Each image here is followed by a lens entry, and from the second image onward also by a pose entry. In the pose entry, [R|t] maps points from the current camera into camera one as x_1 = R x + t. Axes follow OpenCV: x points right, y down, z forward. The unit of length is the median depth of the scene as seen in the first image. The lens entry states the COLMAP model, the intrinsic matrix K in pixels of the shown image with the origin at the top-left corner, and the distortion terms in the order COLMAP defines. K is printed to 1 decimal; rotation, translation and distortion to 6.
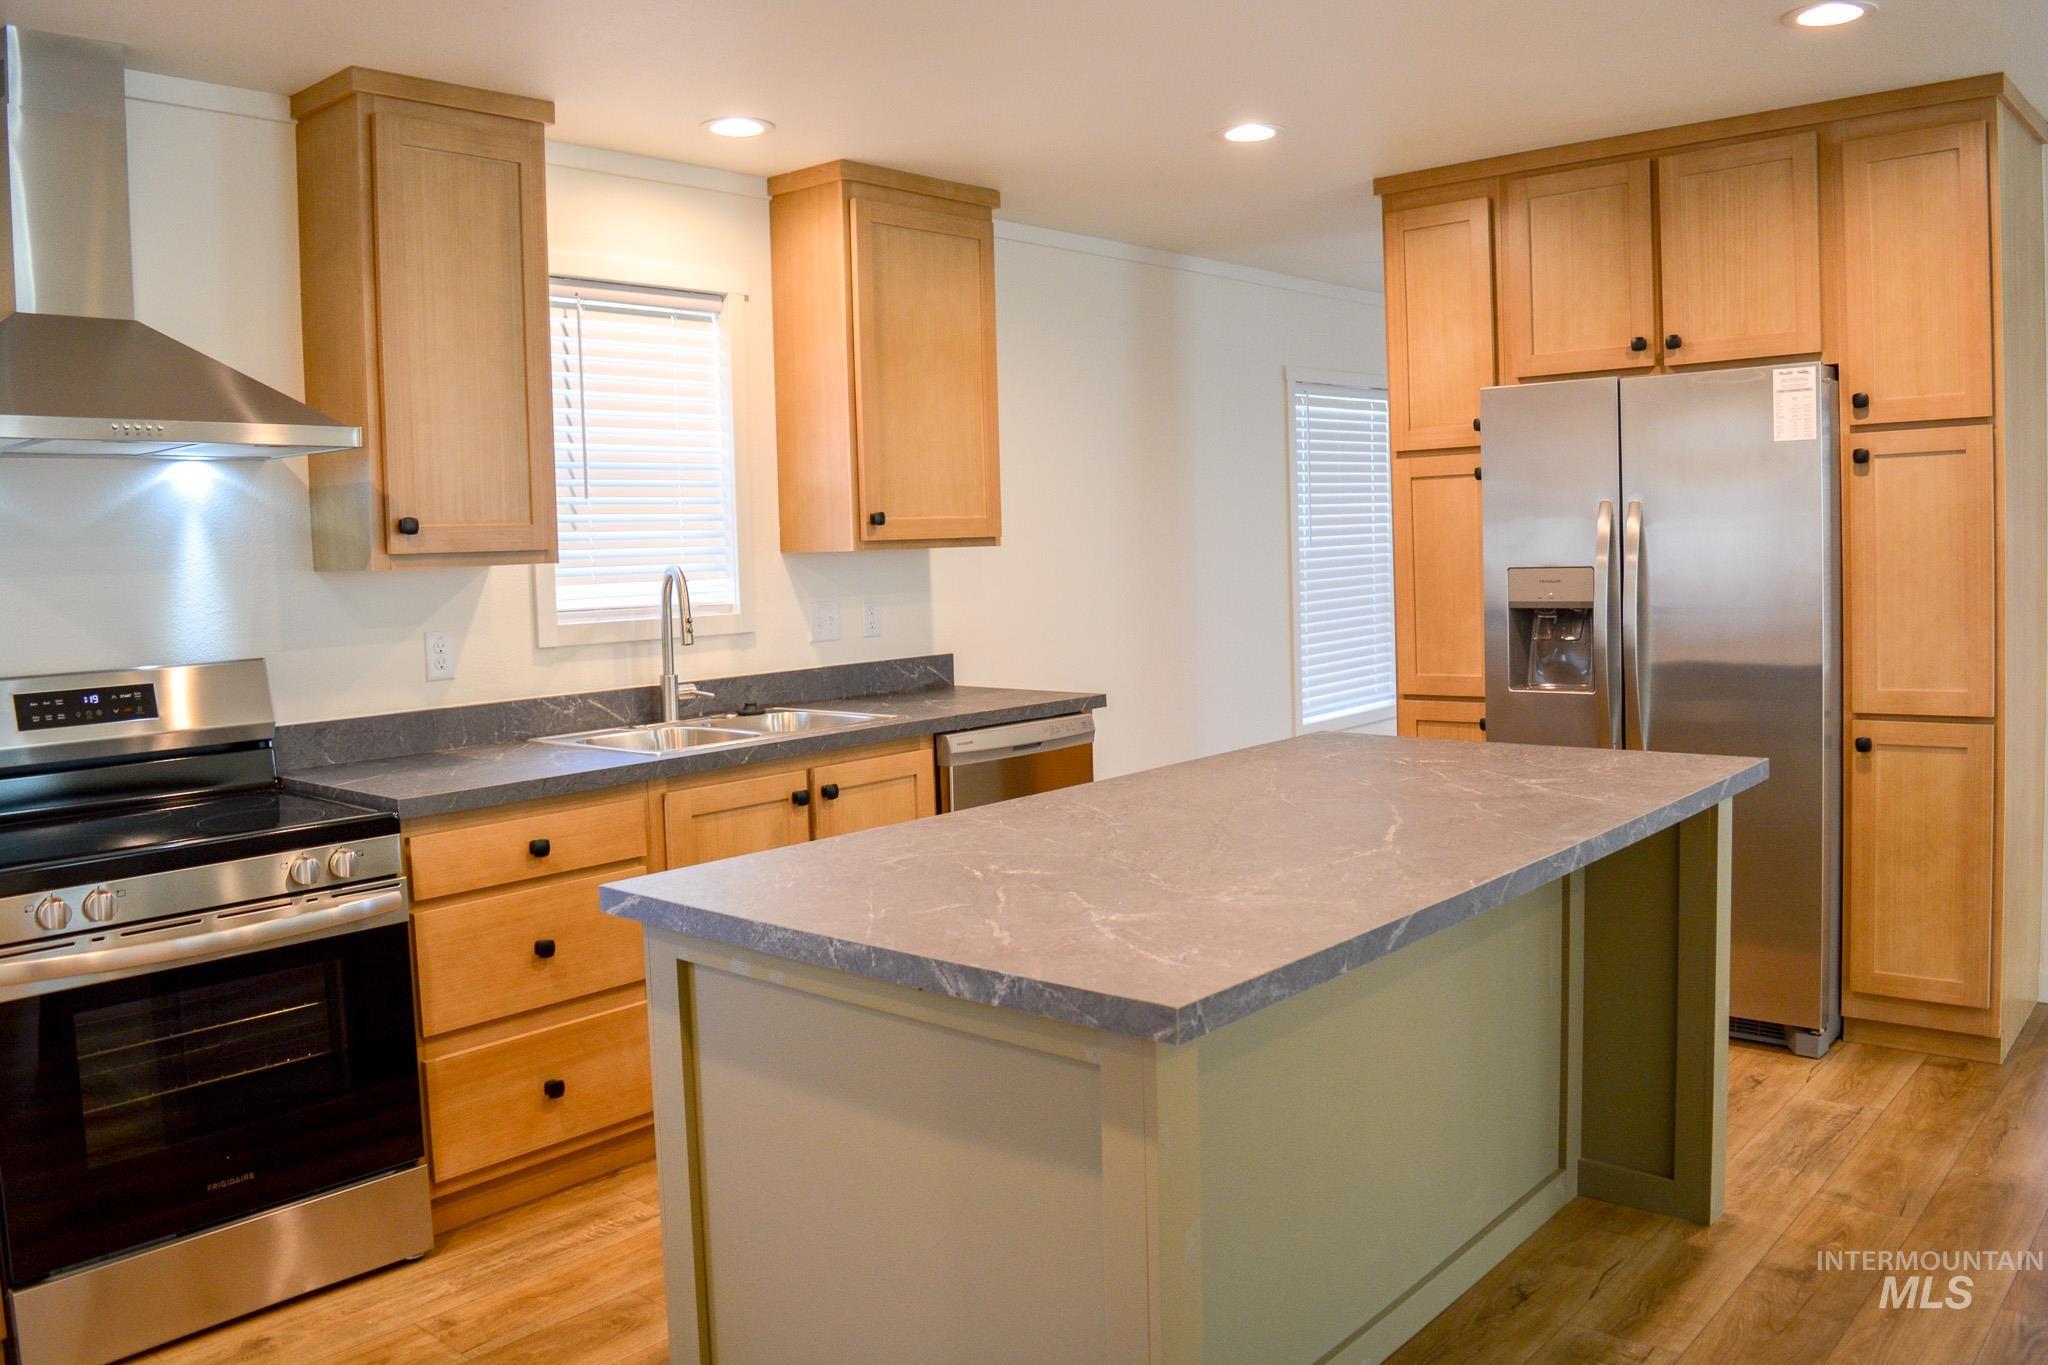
lens RADIAL K [[1587.4, 0, 1028.7], [0, 1587.4, 662.4], [0, 0, 1]] dist [-0.093318, 0.011659]
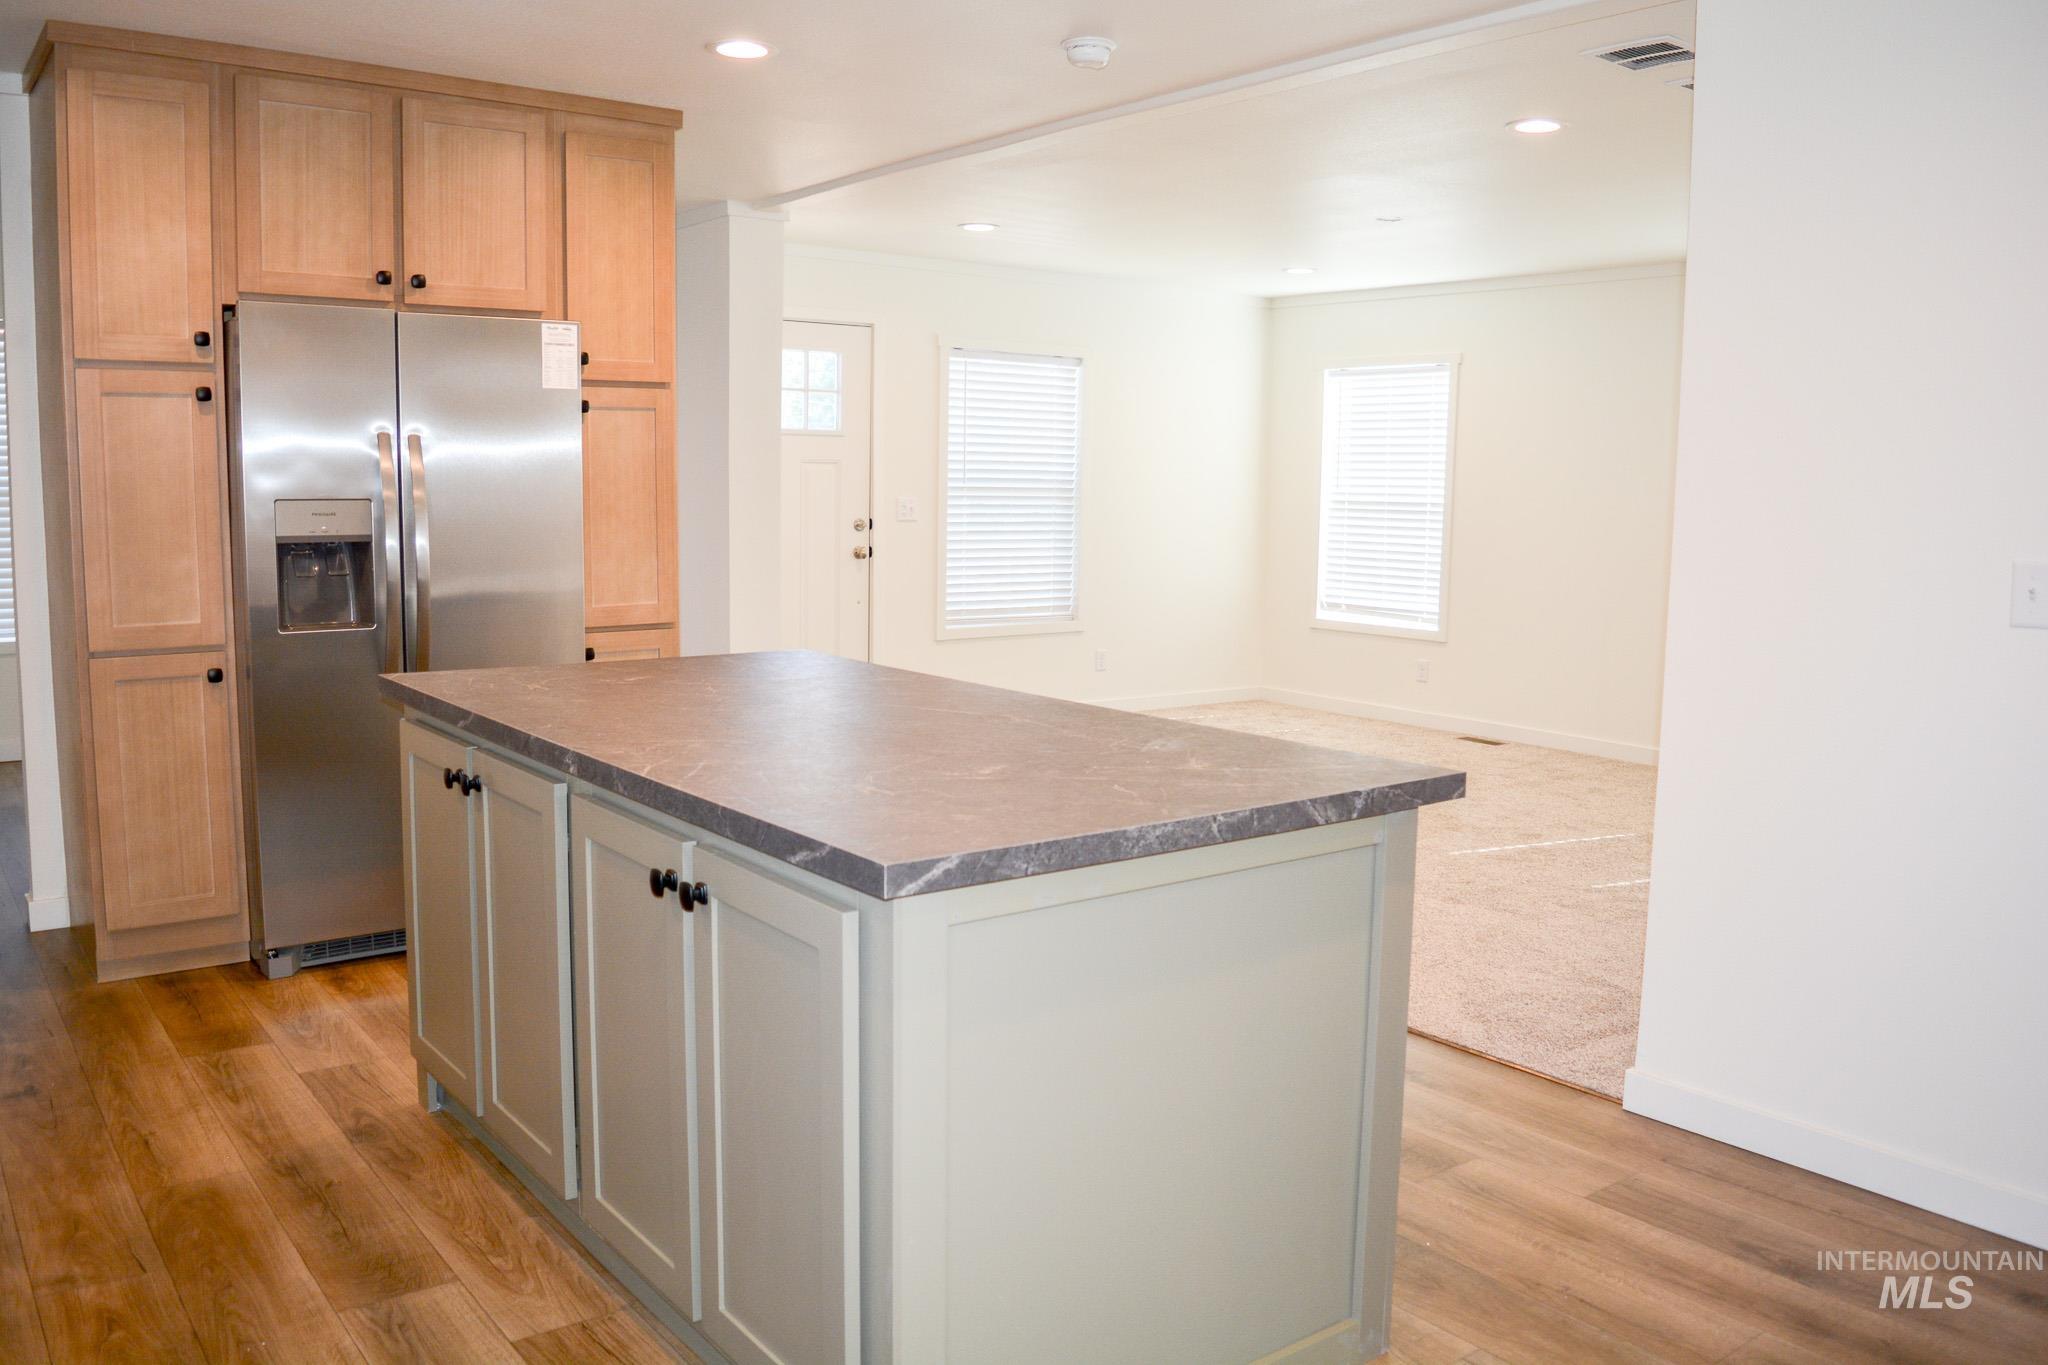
lens RADIAL K [[1587.4, 0, 1034.2], [0, 1587.4, 672.0], [0, 0, 1]] dist [-0.093318, 0.011659]
pose [[0.194403, -0.082233, 0.977469, -0.560779], [0.053707, 0.995877, 0.073100, -0.002453], [-0.979450, 0.038286, 0.198019, 0.430559]]
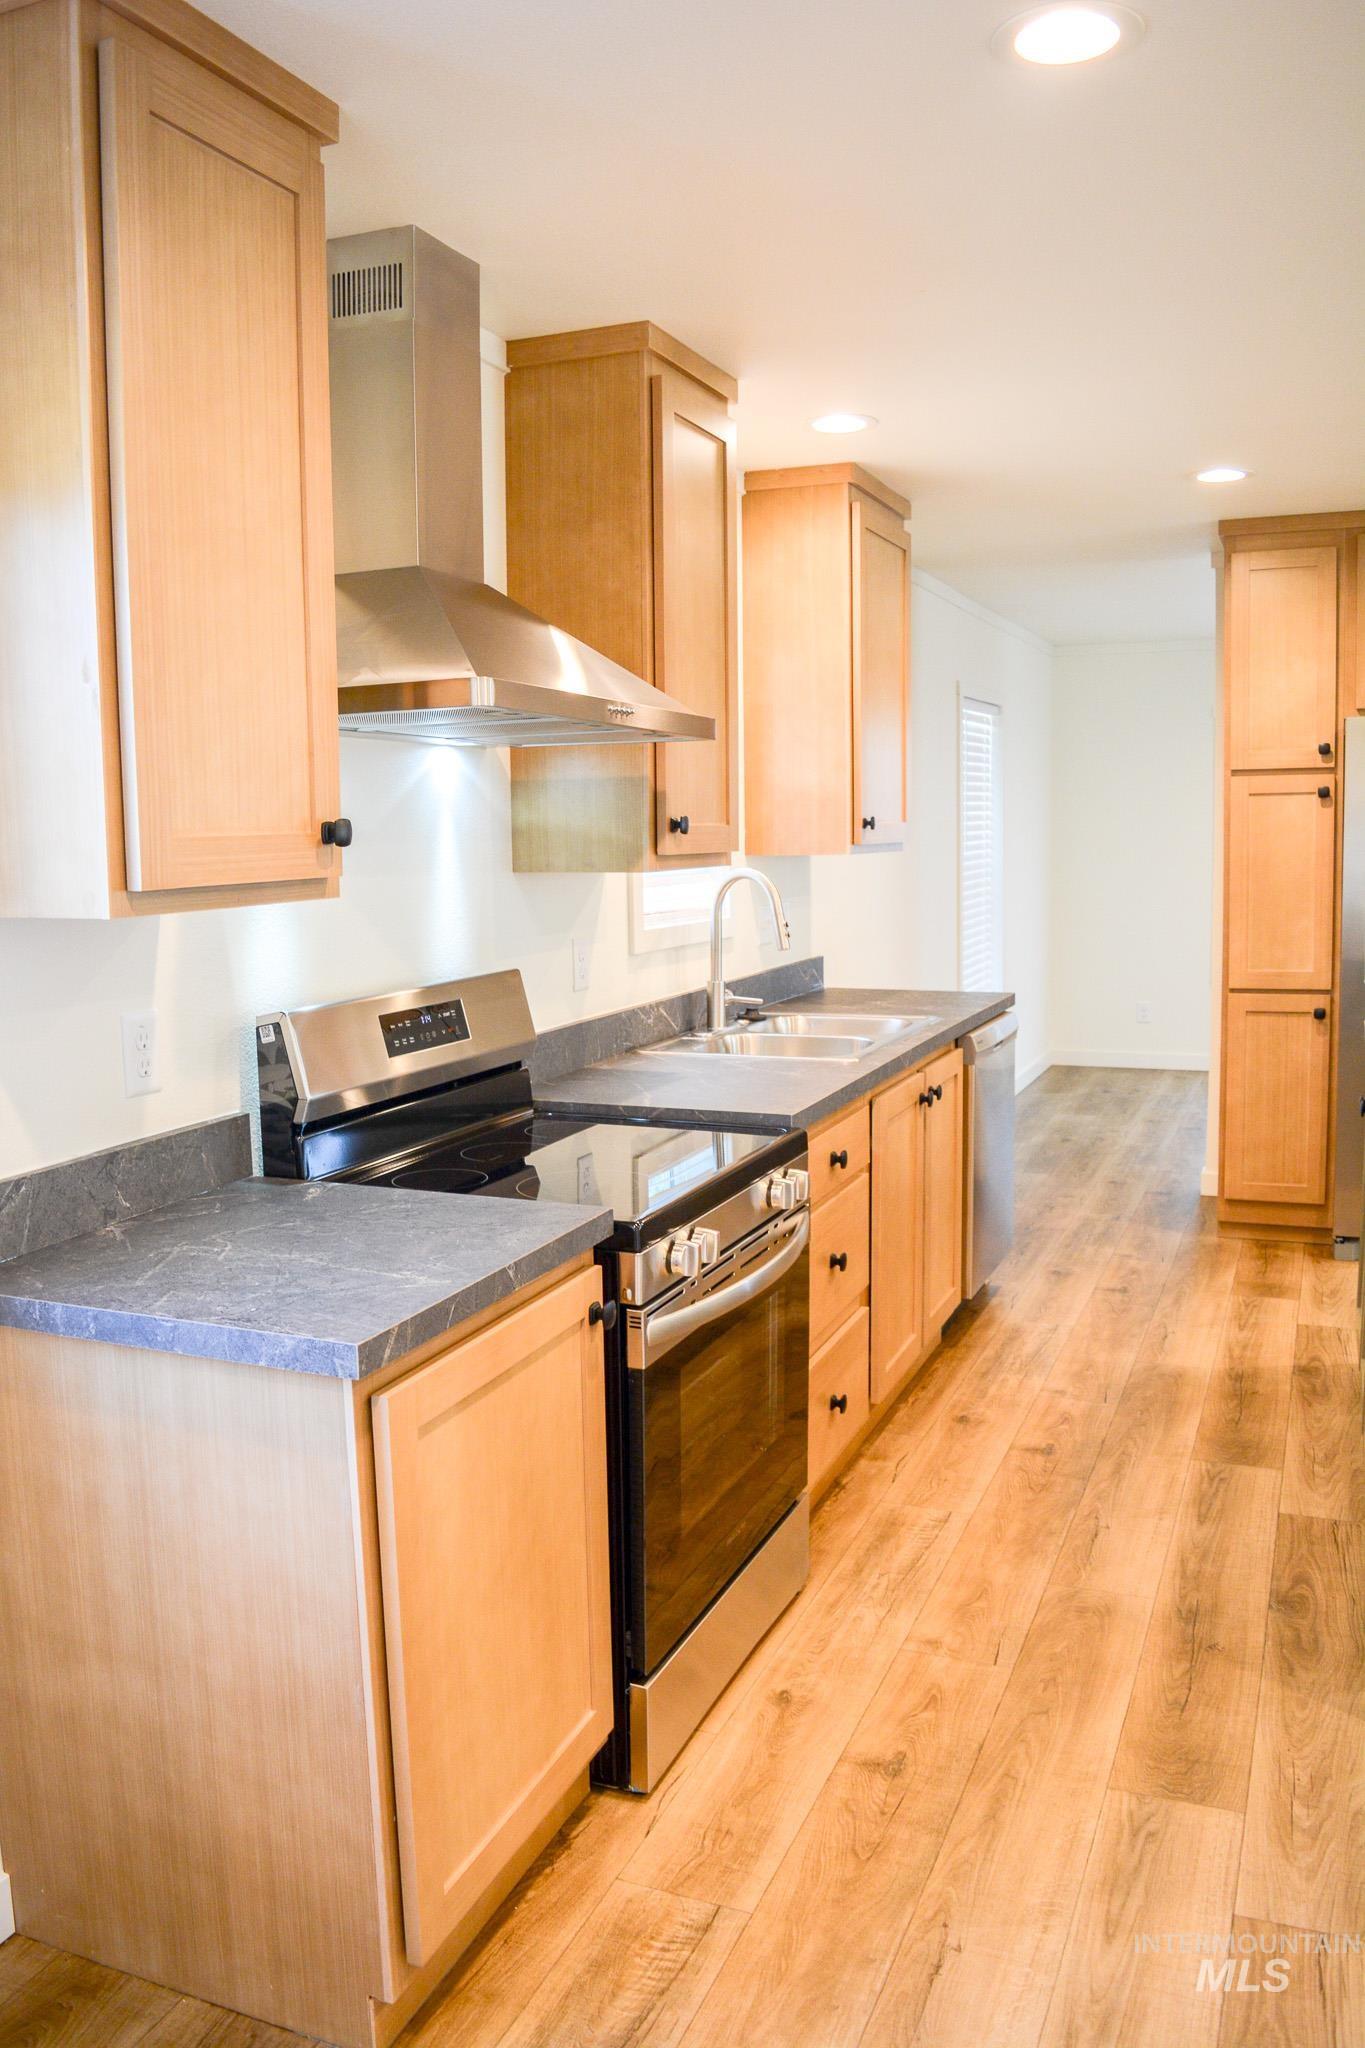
lens RADIAL K [[1587.4, 0, 671.8], [0, 1587.4, 1021.3], [0, 0, 1]] dist [-0.093318, 0.011659]
pose [[0.951948, -0.024973, 0.305240, -0.584322], [0.014287, 0.999206, 0.037195, -0.004564], [-0.305926, -0.031046, 0.951549, 0.081619]]
